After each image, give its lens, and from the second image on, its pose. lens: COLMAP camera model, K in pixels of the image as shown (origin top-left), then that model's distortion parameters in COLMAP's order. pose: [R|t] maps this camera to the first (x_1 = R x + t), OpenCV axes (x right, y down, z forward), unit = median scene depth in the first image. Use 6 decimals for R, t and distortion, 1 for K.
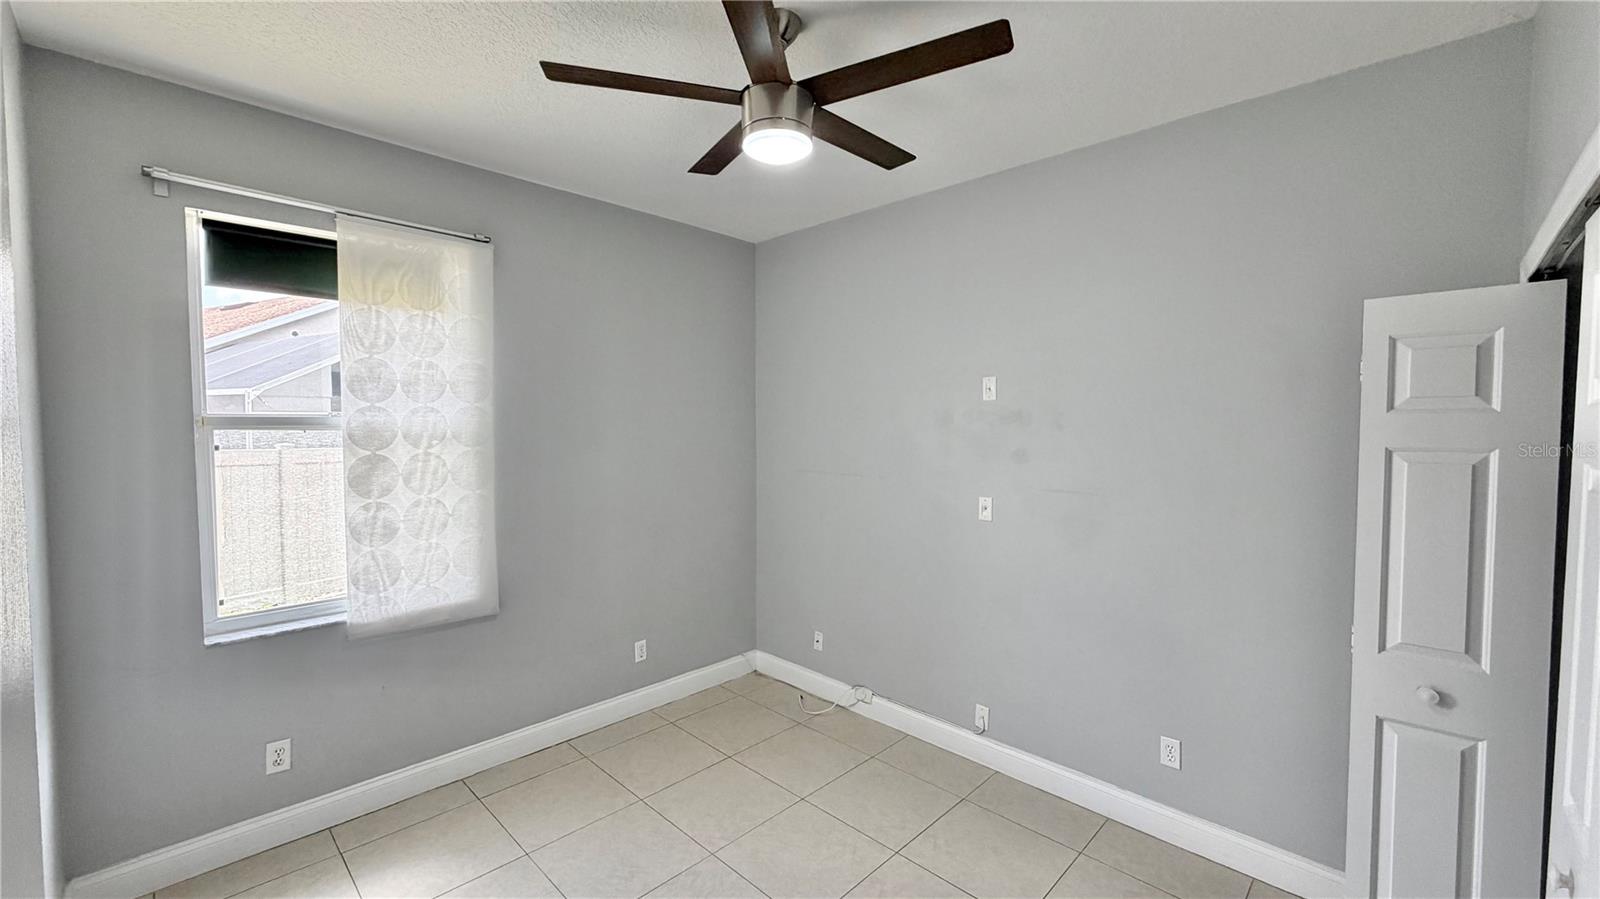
lens RADIAL K [[639.4, 0, 794.0], [0, 639.4, 451.0], [0, 0, 1]] dist [0.000214, 0.000222]
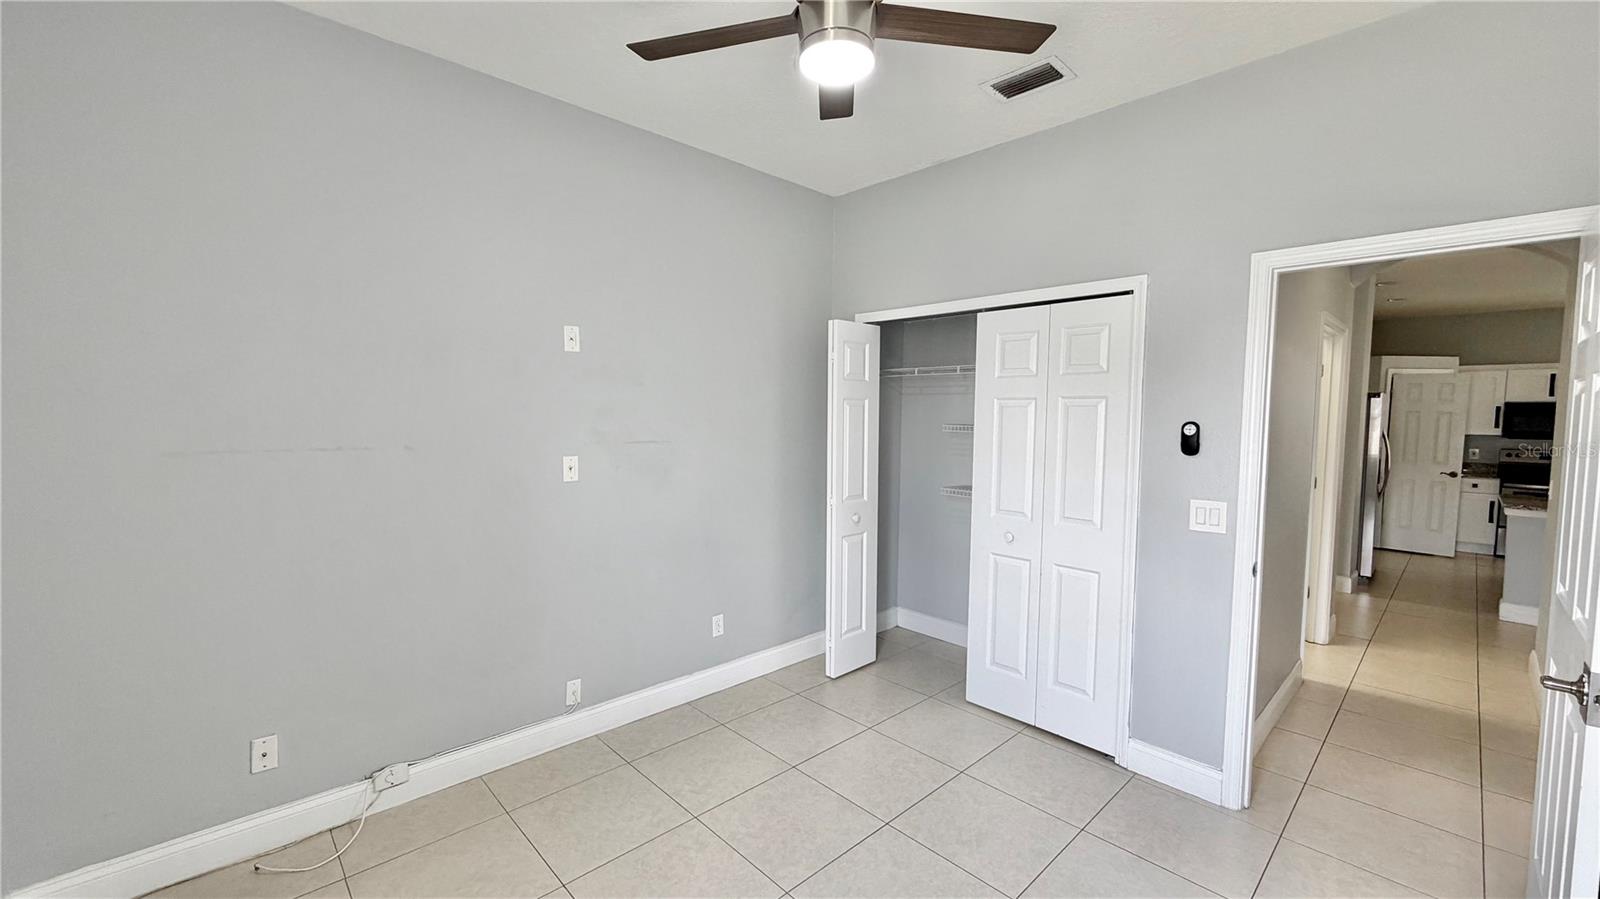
lens RADIAL K [[639.4, 0, 794.0], [0, 639.4, 451.0], [0, 0, 1]] dist [0.000214, 0.000222]
pose [[0.030027, -0.064799, 0.997446, -0.623300], [0.029102, 0.997530, 0.063928, 0.012119], [-0.999125, 0.027108, 0.031839, 0.651310]]
